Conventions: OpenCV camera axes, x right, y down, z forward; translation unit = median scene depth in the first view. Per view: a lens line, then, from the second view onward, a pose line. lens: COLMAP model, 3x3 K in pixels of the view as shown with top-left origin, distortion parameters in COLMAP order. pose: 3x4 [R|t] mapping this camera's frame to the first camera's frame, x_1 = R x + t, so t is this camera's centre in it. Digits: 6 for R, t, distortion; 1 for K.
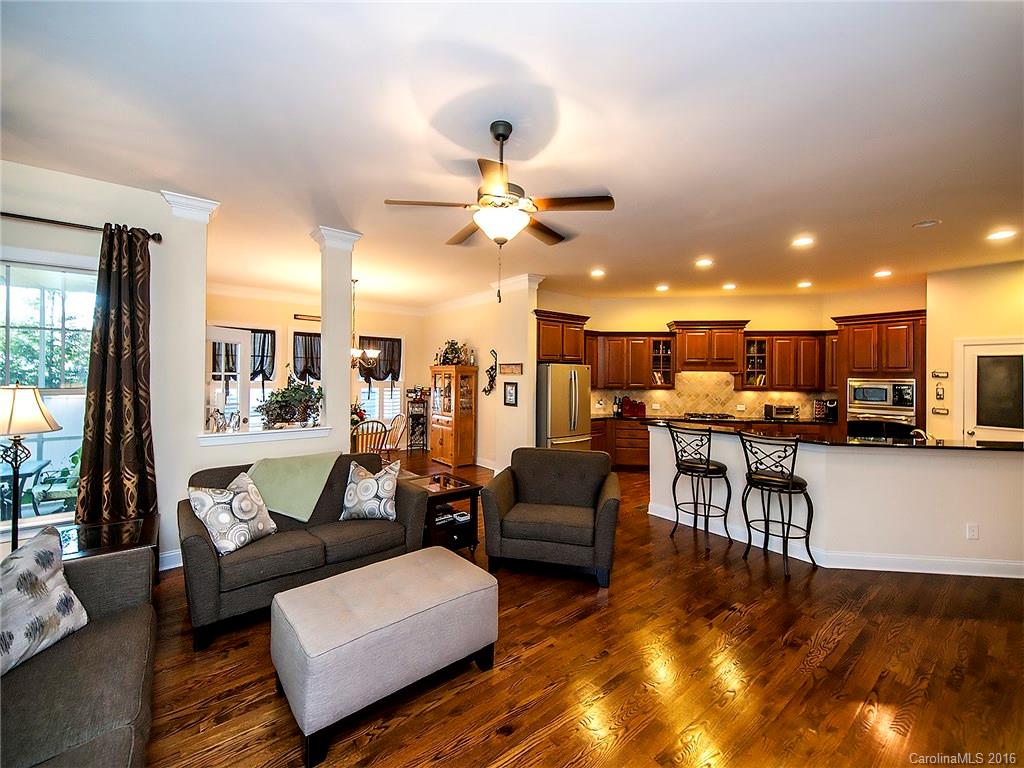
lens RADIAL K [[414.0, 0, 506.0], [0, 414.0, 372.6], [0, 0, 1]] dist [0.015790, -0.004405]
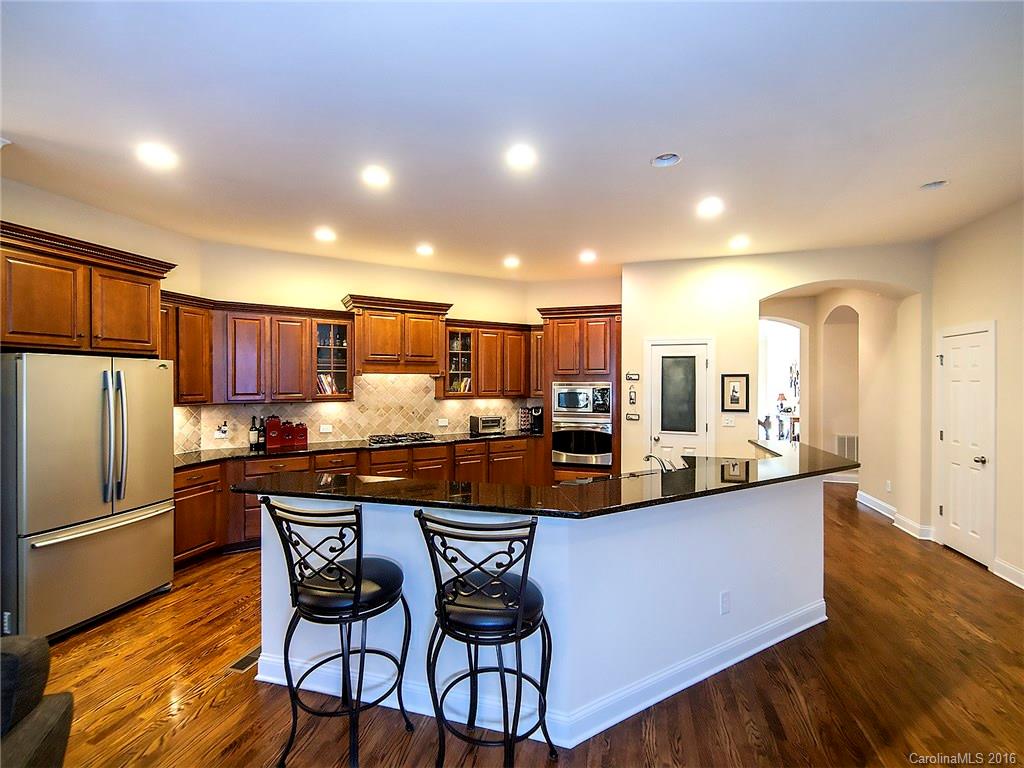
lens RADIAL K [[450.3, 0, 503.1], [0, 450.3, 378.3], [0, 0, 1]] dist [0.024880, -0.000718]
pose [[0.807823, -0.005694, 0.589398, 0.193509], [0.003253, 0.999981, 0.005202, 0.001774], [-0.589416, -0.002284, 0.807826, 0.312504]]
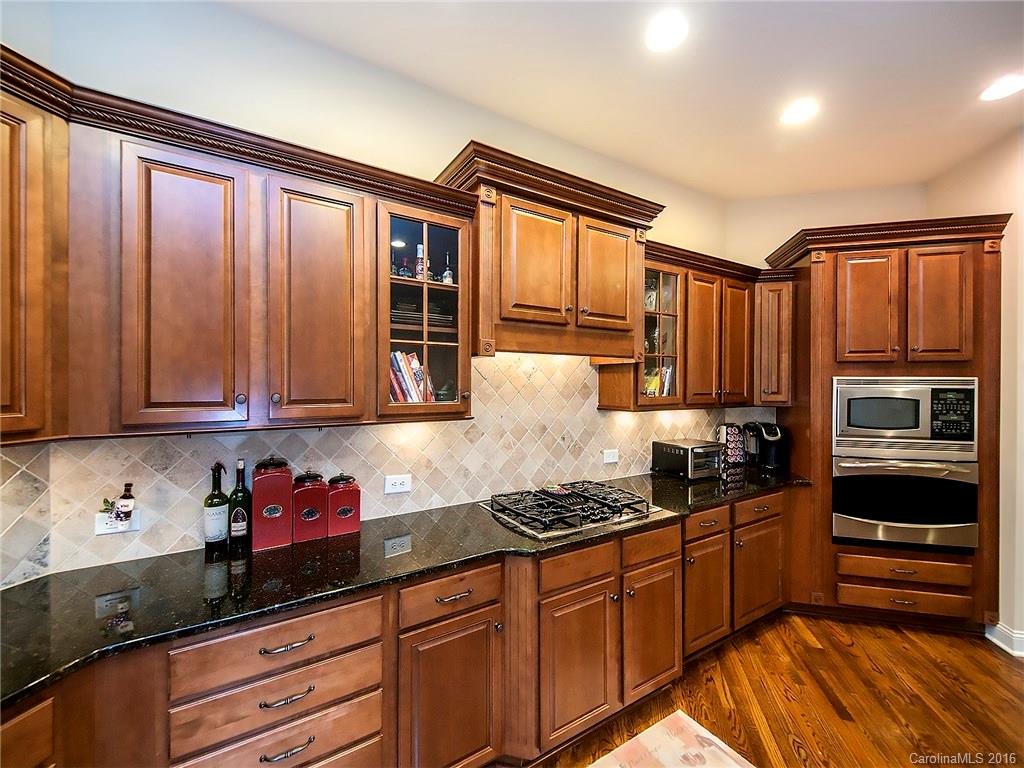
lens RADIAL K [[414.0, 0, 499.2], [0, 414.0, 380.5], [0, 0, 1]] dist [0.015790, -0.004405]
pose [[0.784786, -0.003851, 0.619755, 0.277148], [-0.001002, 0.999972, 0.007481, 0.014719], [-0.619766, -0.006492, 0.784759, 0.840956]]
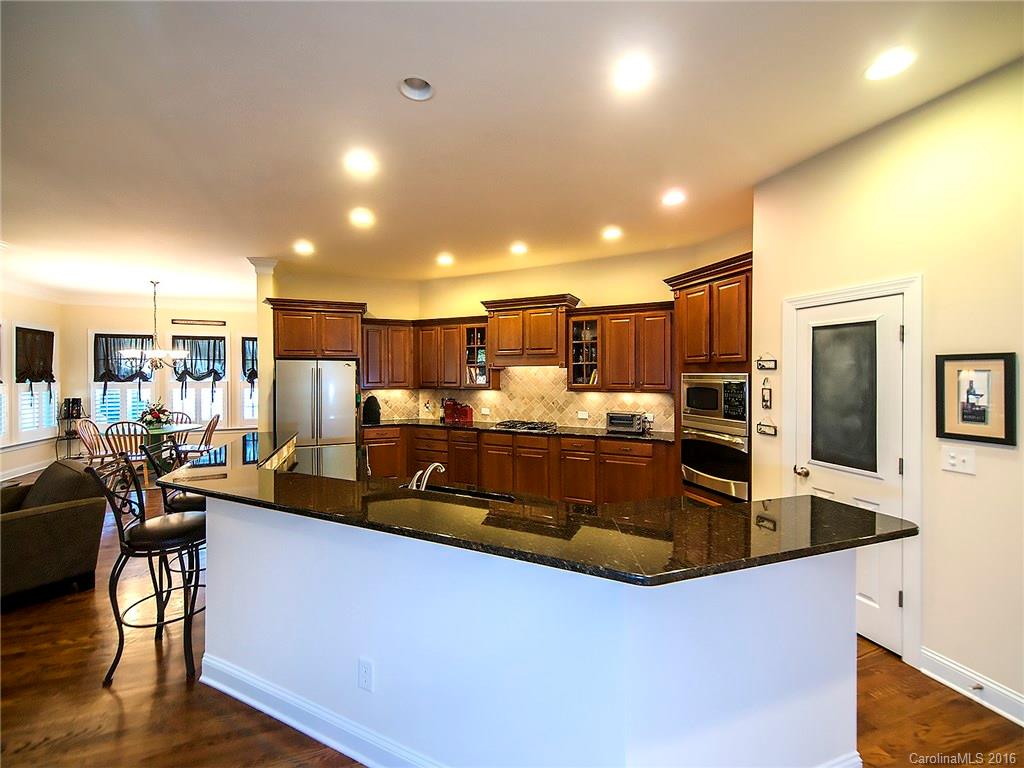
lens RADIAL K [[414.0, 0, 508.0], [0, 414.0, 375.7], [0, 0, 1]] dist [0.015790, -0.004405]
pose [[0.943622, -0.010457, -0.330859, 0.745694], [0.013989, 0.999868, 0.008294, 0.008679], [0.330728, -0.012454, 0.943644, 0.300363]]
